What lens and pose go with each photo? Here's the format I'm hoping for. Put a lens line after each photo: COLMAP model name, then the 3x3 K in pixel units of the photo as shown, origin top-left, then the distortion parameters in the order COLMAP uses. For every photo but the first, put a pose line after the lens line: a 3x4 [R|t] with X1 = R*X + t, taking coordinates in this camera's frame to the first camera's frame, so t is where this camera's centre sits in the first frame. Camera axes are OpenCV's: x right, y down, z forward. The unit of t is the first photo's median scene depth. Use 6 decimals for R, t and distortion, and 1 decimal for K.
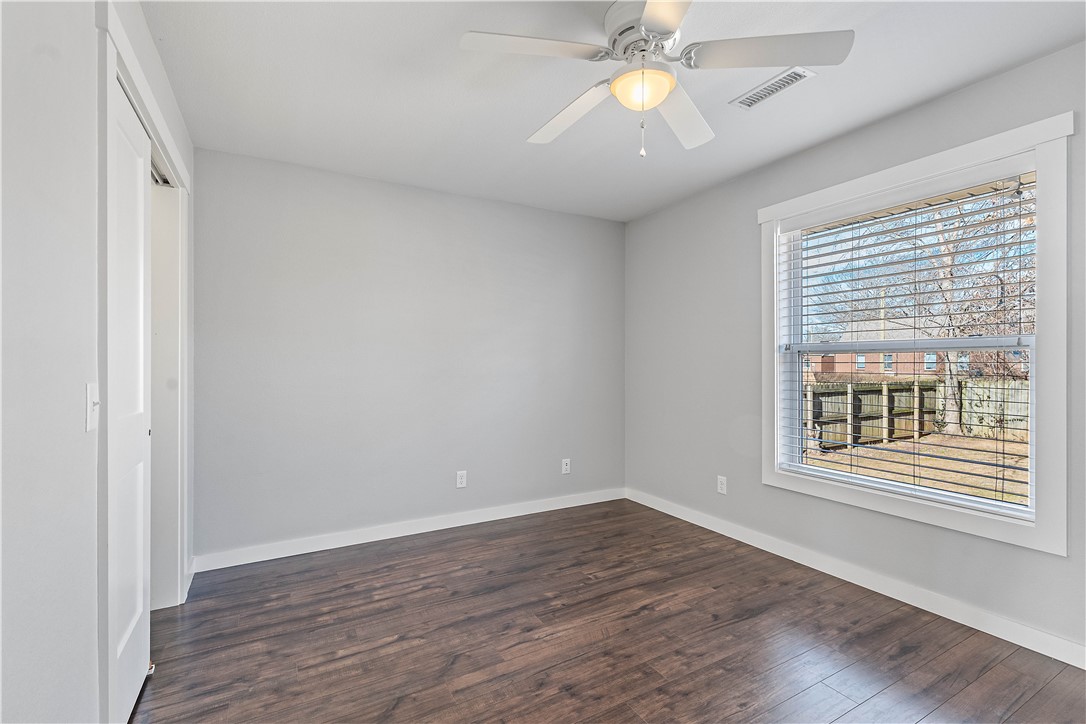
lens RADIAL K [[463.9, 0, 541.1], [0, 463.9, 365.8], [0, 0, 1]] dist [-0.002894, -0.000775]
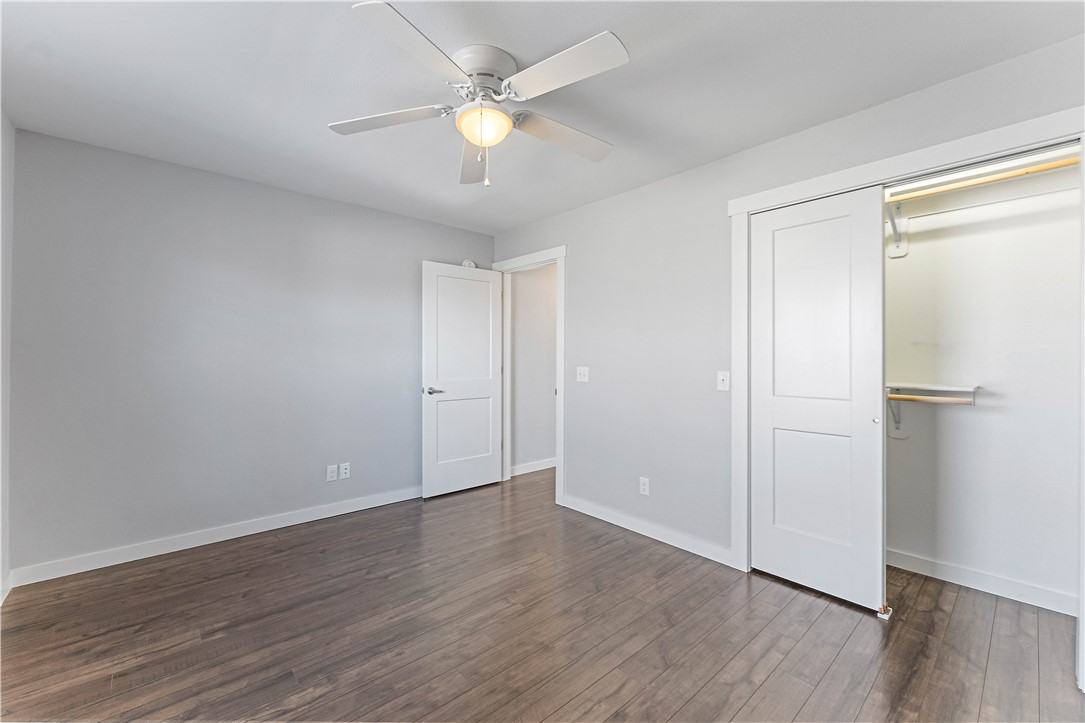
lens RADIAL K [[440.9, 0, 541.4], [0, 440.9, 358.1], [0, 0, 1]] dist [-0.010941, -0.000031]
pose [[-0.973713, -0.001815, -0.227770, 0.301847], [-0.002557, 0.999992, 0.002960, -0.025433], [0.227763, 0.003464, -0.973710, 1.923722]]
